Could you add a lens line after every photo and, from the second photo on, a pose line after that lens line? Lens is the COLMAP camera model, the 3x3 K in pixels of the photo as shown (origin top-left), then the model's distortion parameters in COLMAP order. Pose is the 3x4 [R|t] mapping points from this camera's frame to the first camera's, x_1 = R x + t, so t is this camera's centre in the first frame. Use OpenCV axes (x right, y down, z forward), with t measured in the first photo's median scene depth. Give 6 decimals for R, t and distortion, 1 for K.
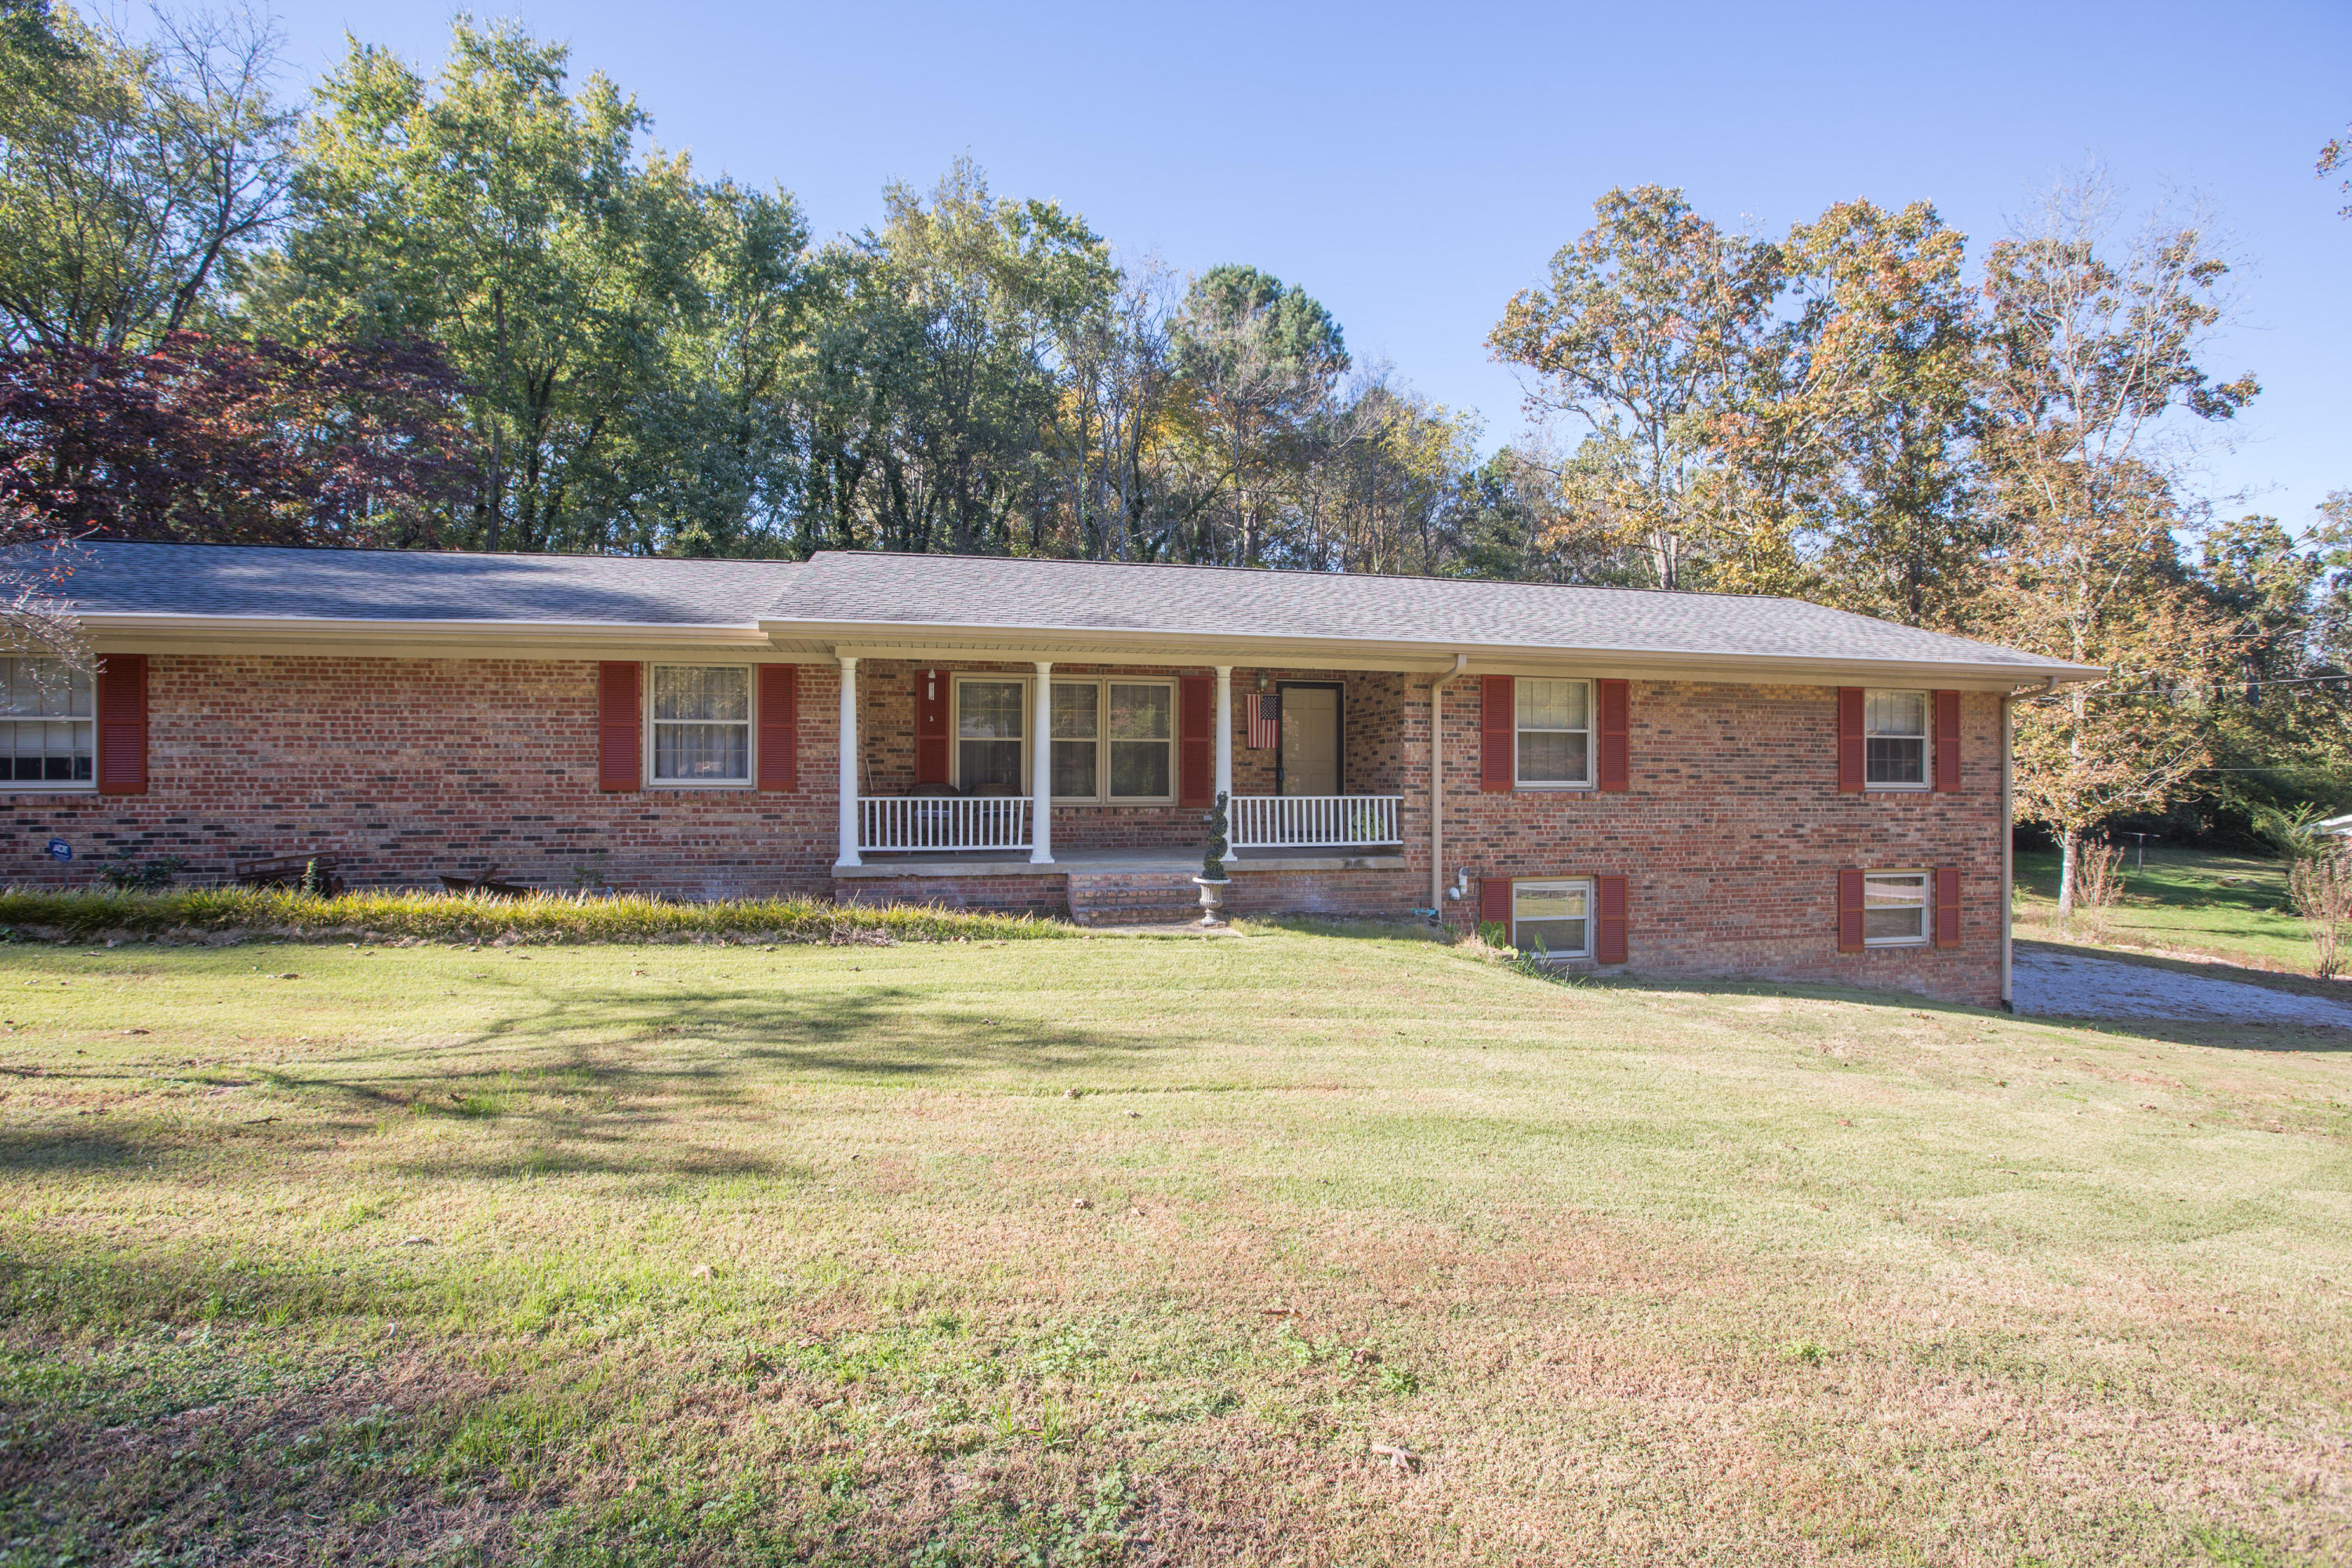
lens RADIAL K [[1067.1, 0, 1176.0], [0, 1067.1, 784.0], [0, 0, 1]] dist [-0.021832, 0.000214]
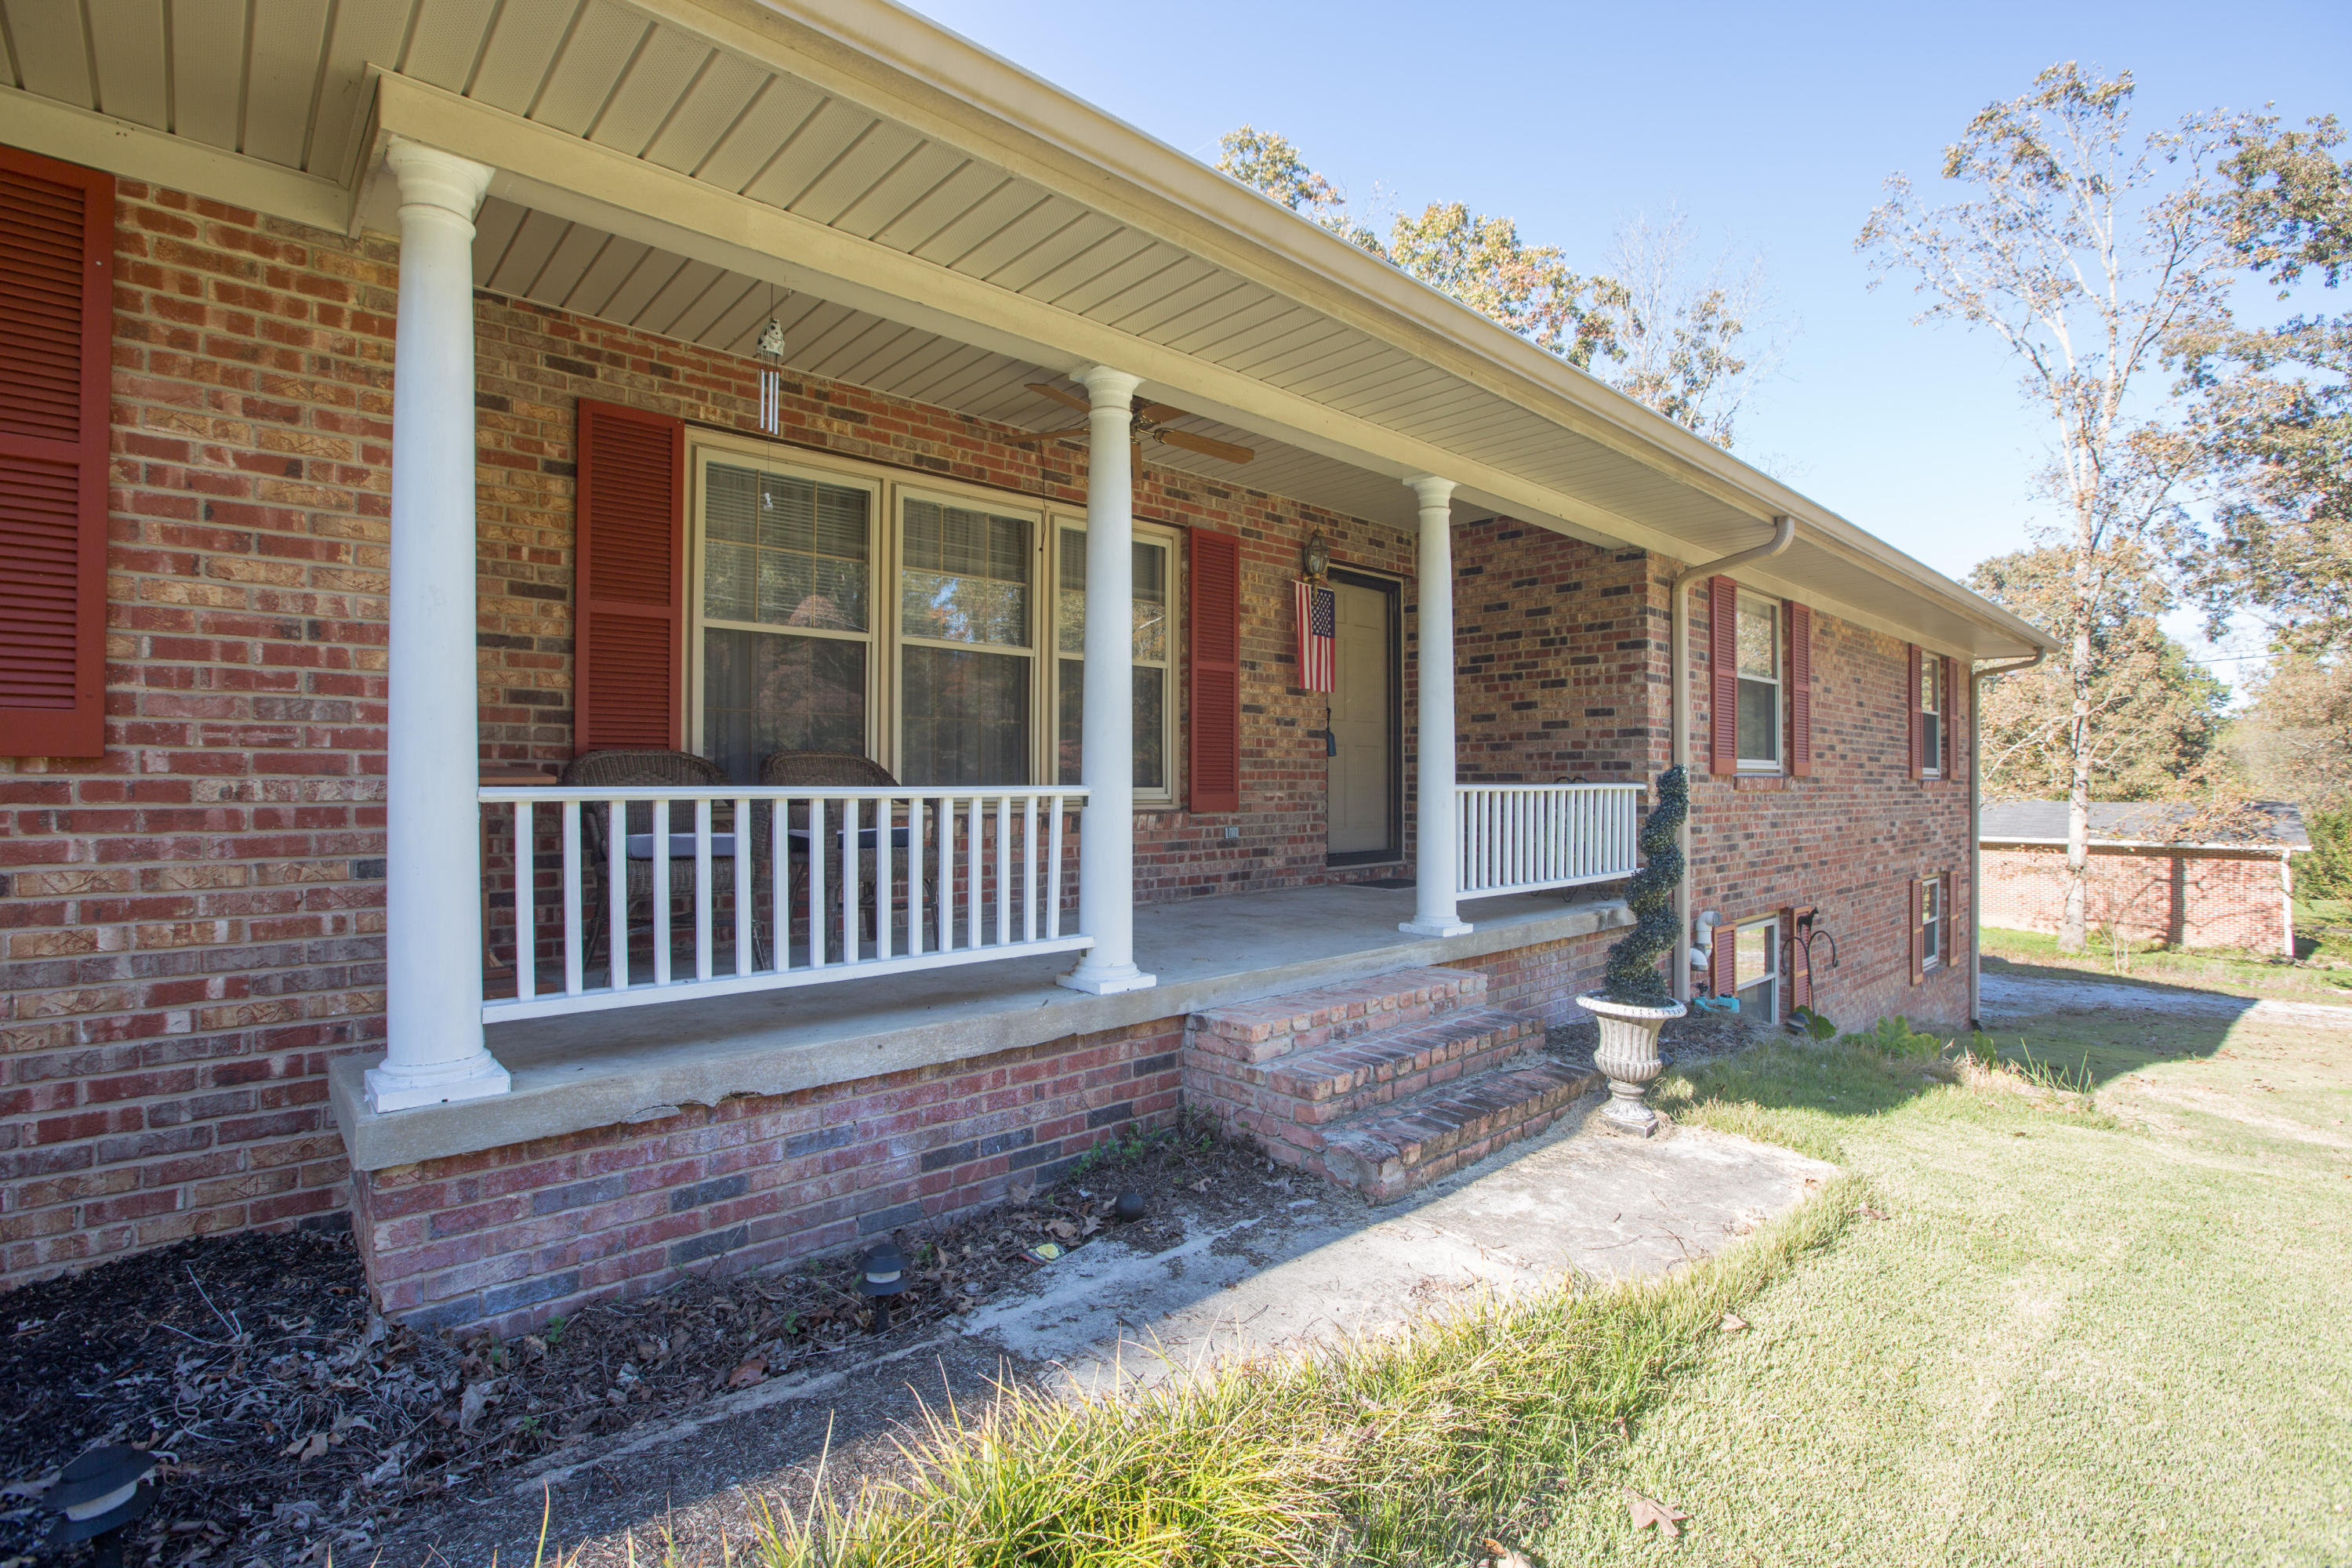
lens RADIAL K [[1067.1, 0, 1176.0], [0, 1067.1, 784.0], [0, 0, 1]] dist [-0.021832, 0.000214]
pose [[0.880040, -0.000190, 0.474899, -0.264381], [-0.003574, 0.999969, 0.007023, 0.008849], [-0.474886, -0.007878, 0.880012, 0.703071]]
